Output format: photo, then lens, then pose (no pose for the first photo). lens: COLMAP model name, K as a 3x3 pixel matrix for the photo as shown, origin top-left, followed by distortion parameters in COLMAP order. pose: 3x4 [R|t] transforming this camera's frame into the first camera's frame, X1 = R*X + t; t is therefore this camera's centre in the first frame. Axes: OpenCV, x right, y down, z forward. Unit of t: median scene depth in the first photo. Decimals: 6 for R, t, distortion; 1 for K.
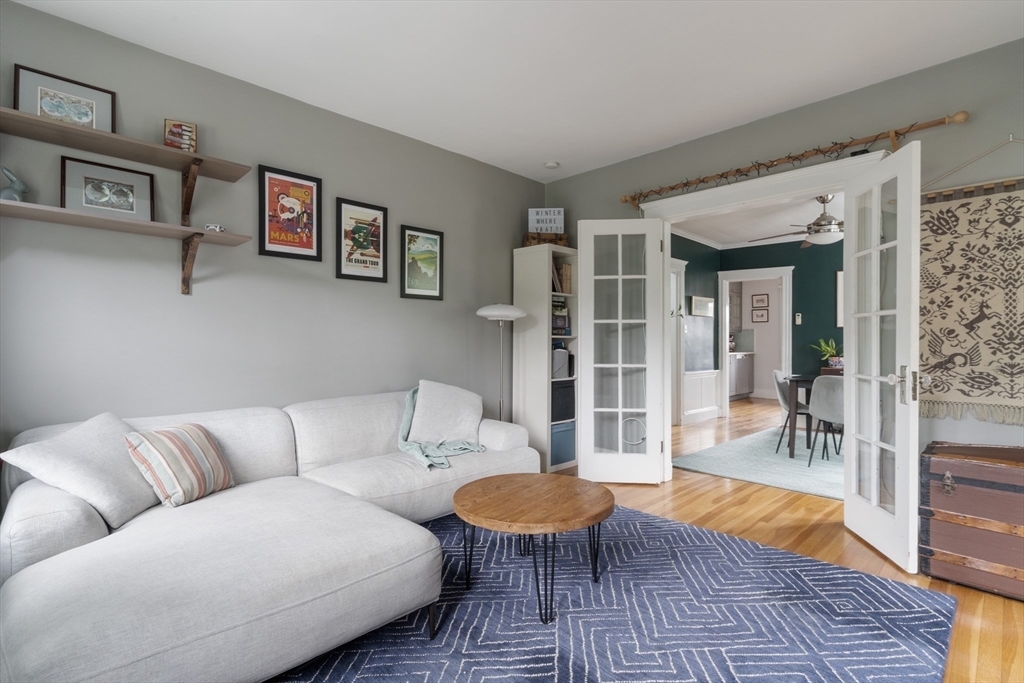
lens RADIAL K [[490.2, 0, 509.8], [0, 490.2, 338.5], [0, 0, 1]] dist [0.004819, -0.000146]
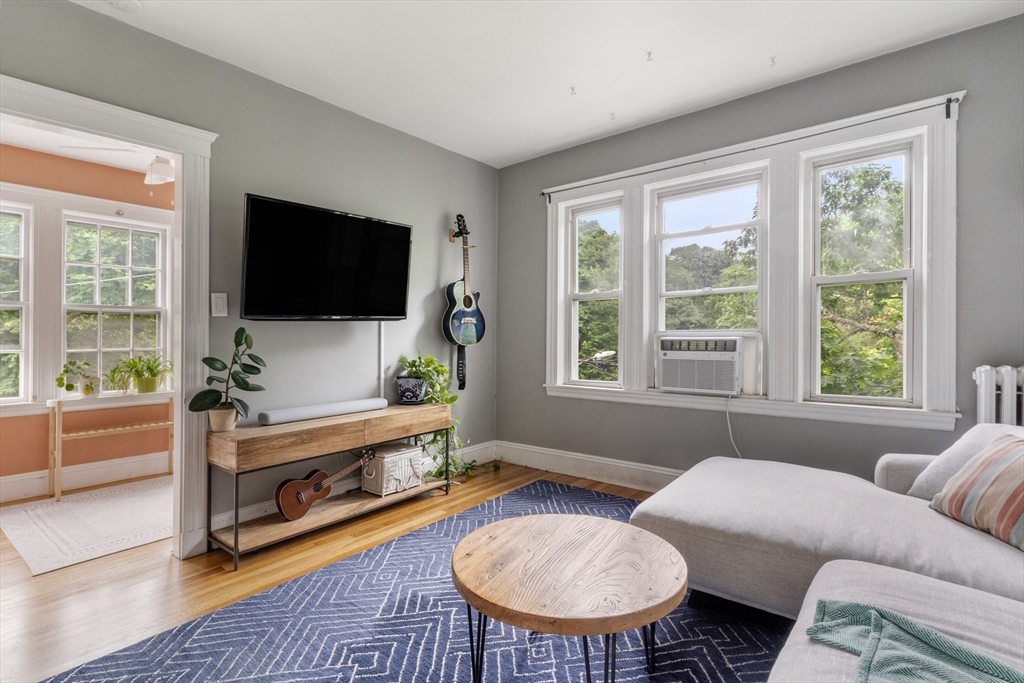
lens RADIAL K [[509.3, 0, 504.4], [0, 509.3, 321.1], [0, 0, 1]] dist [0.012844, 0.000555]
pose [[-0.995615, 0.007672, -0.093234, 0.135257], [0.011295, 0.999199, -0.038392, 0.009418], [0.092864, -0.039277, -0.994904, 1.184625]]
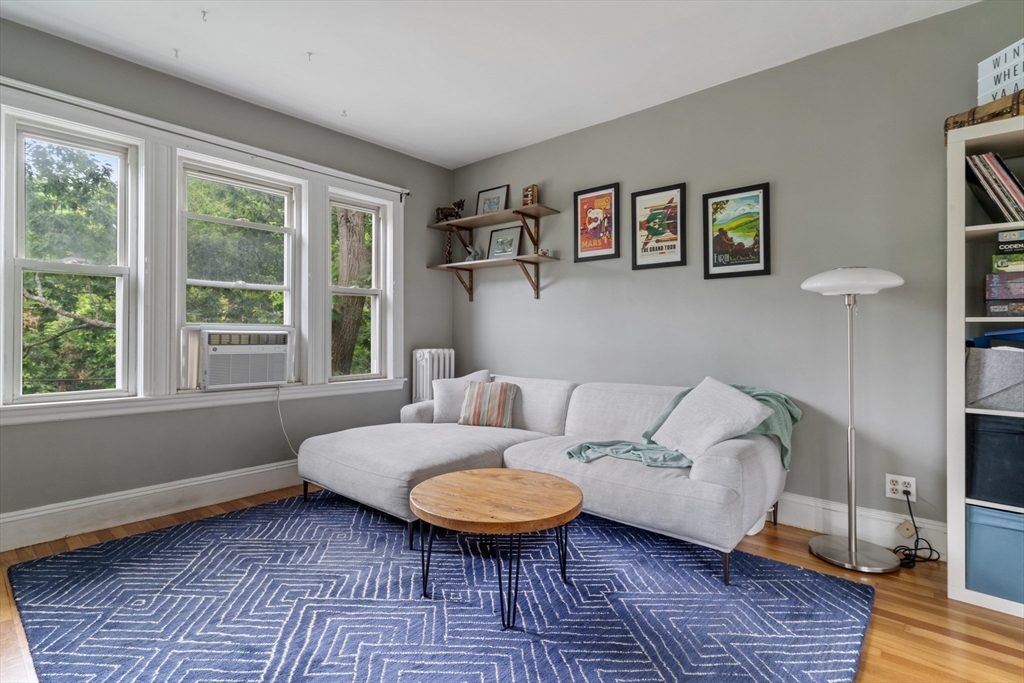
lens RADIAL K [[502.4, 0, 515.3], [0, 502.4, 330.1], [0, 0, 1]] dist [0.016809, -0.000073]
pose [[0.080148, -0.005795, -0.996766, 0.691679], [0.001426, 0.999983, -0.005699, 0.011231], [0.996782, -0.000964, 0.080155, 0.653895]]
